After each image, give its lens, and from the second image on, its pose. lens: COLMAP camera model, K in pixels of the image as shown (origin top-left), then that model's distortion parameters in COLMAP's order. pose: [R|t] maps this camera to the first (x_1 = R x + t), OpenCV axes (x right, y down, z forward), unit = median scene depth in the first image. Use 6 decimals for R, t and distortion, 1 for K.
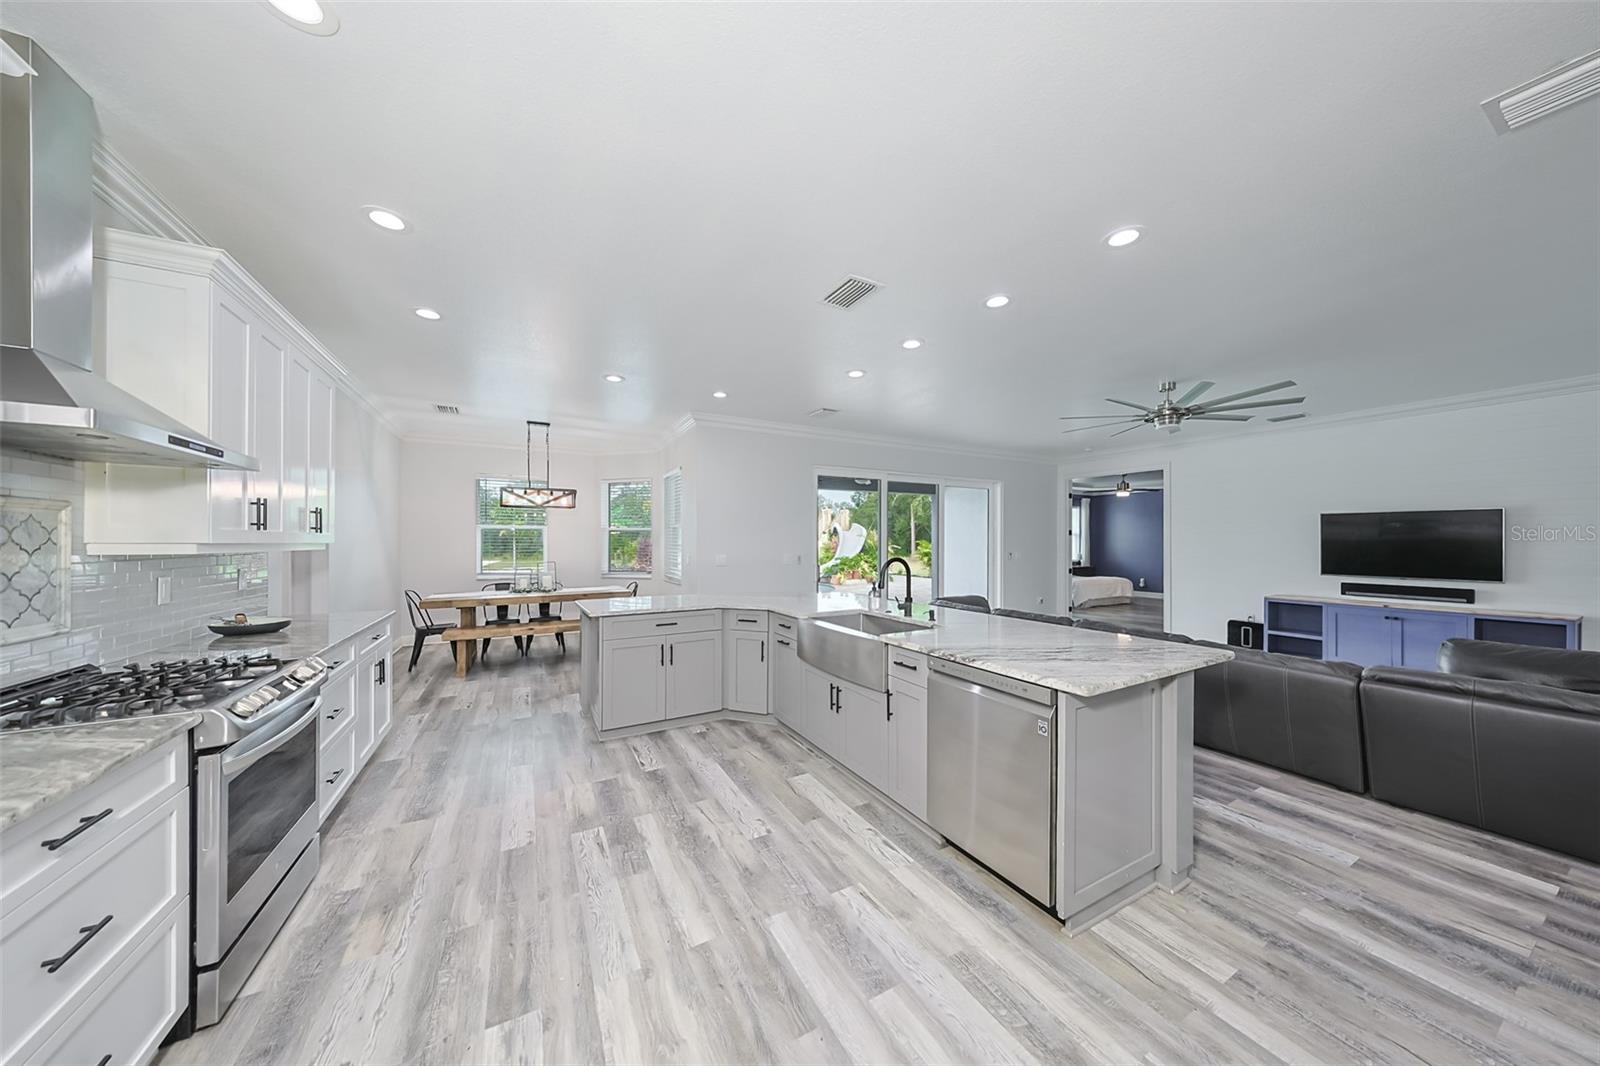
lens RADIAL K [[500.2, 0, 794.3], [0, 500.2, 538.2], [0, 0, 1]] dist [0.001769, 0.000082]
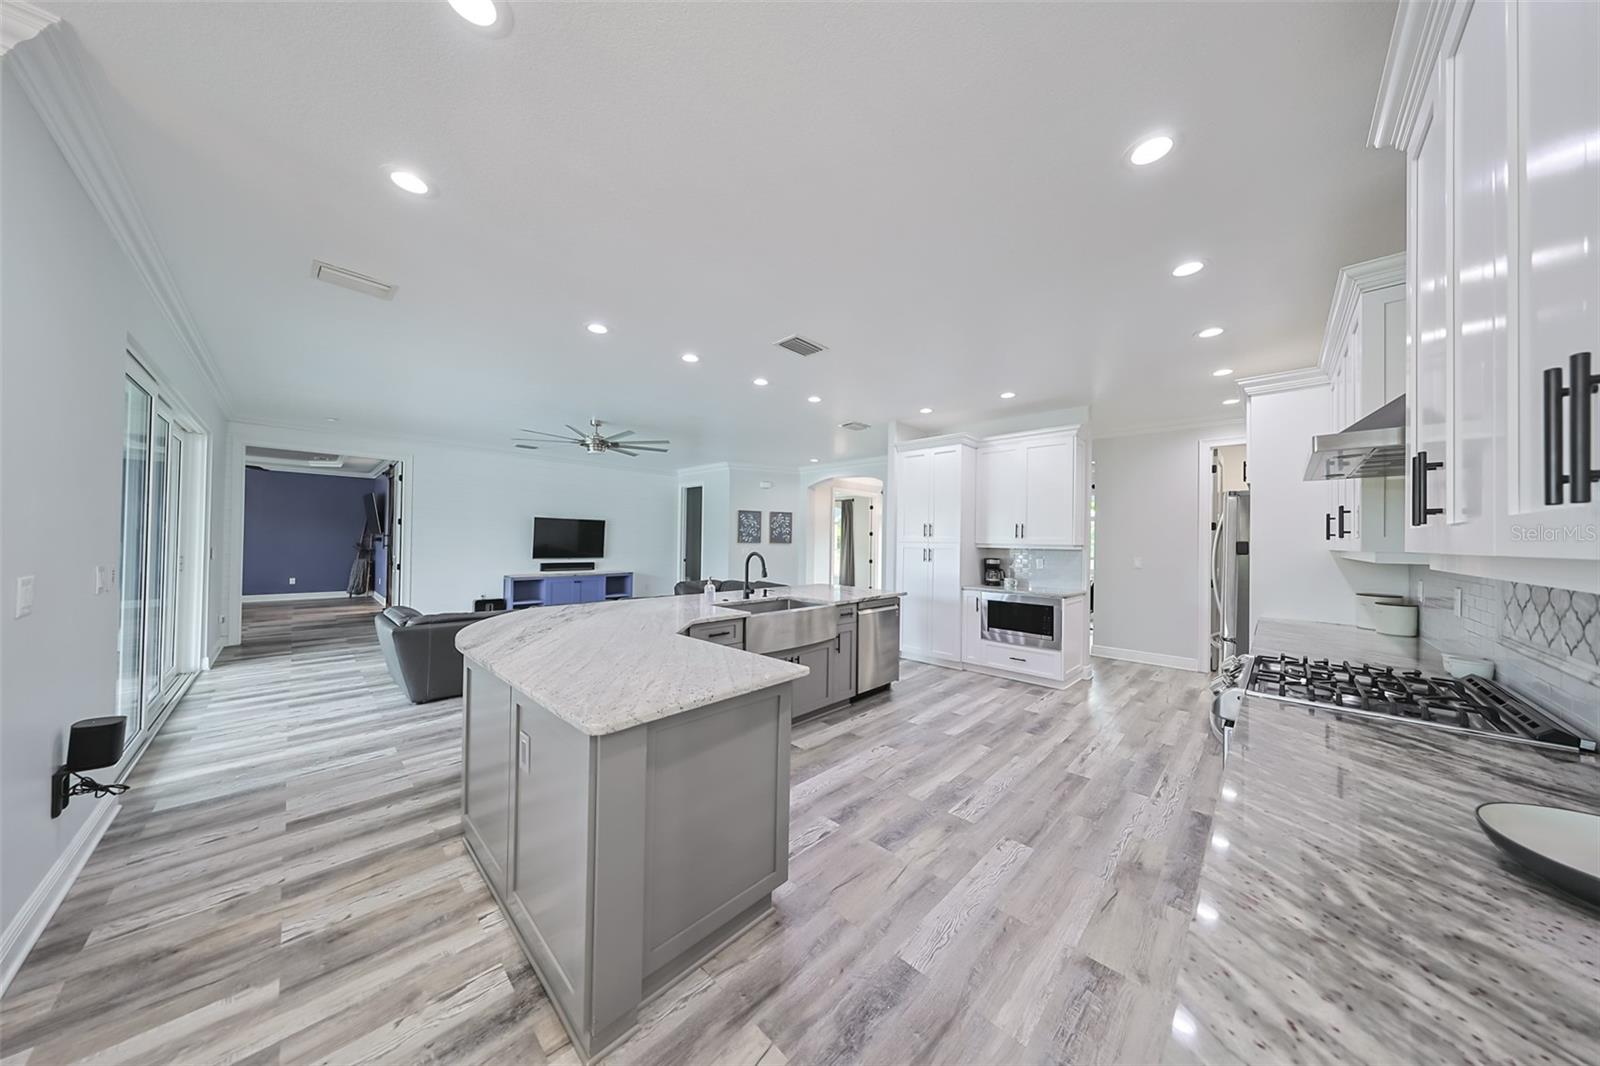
lens RADIAL K [[490.8, 0, 800.0], [0, 490.8, 533.0], [0, 0, 1]] dist [0.000478, -0.000012]
pose [[-0.302576, 0.009246, 0.953080, -0.835756], [-0.021990, 0.999619, -0.016679, 0.007544], [-0.952872, -0.026005, -0.302258, 1.059429]]
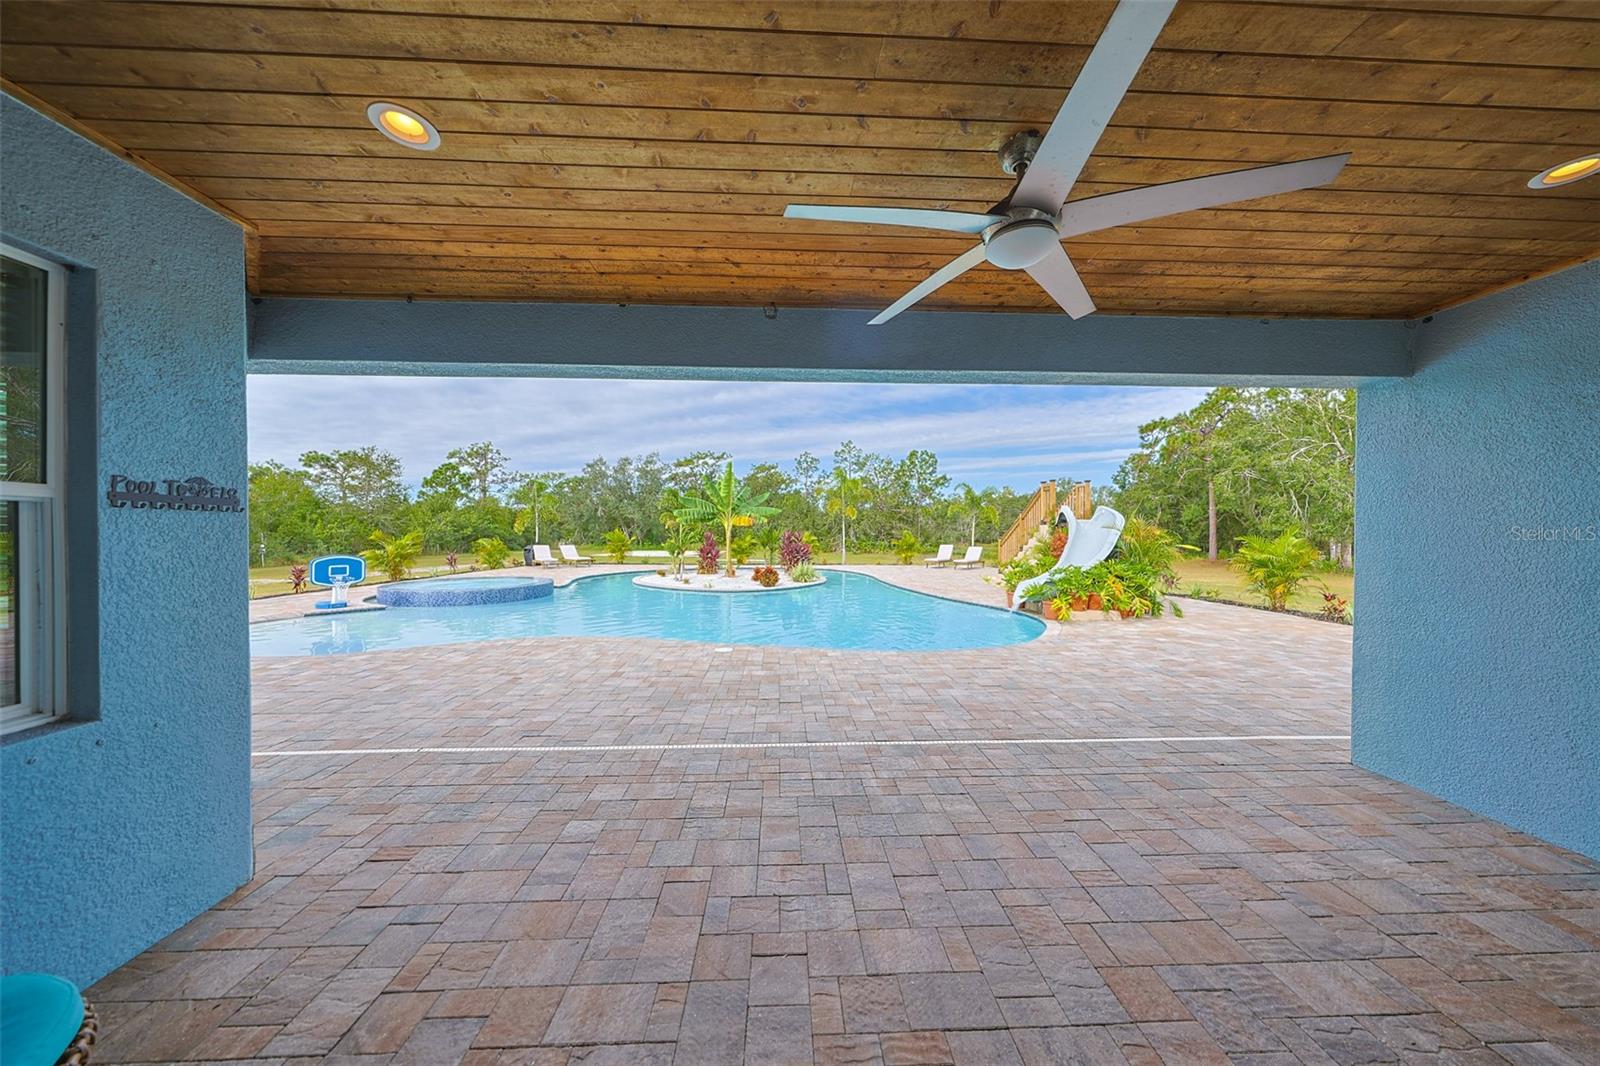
lens RADIAL K [[500.2, 0, 794.3], [0, 500.2, 538.2], [0, 0, 1]] dist [0.001769, 0.000082]
pose [[0.897351, 0.011336, -0.441172, 0.337618], [-0.003106, 0.999808, 0.019373, -0.016646], [0.441307, -0.016014, 0.897213, 1.863128]]
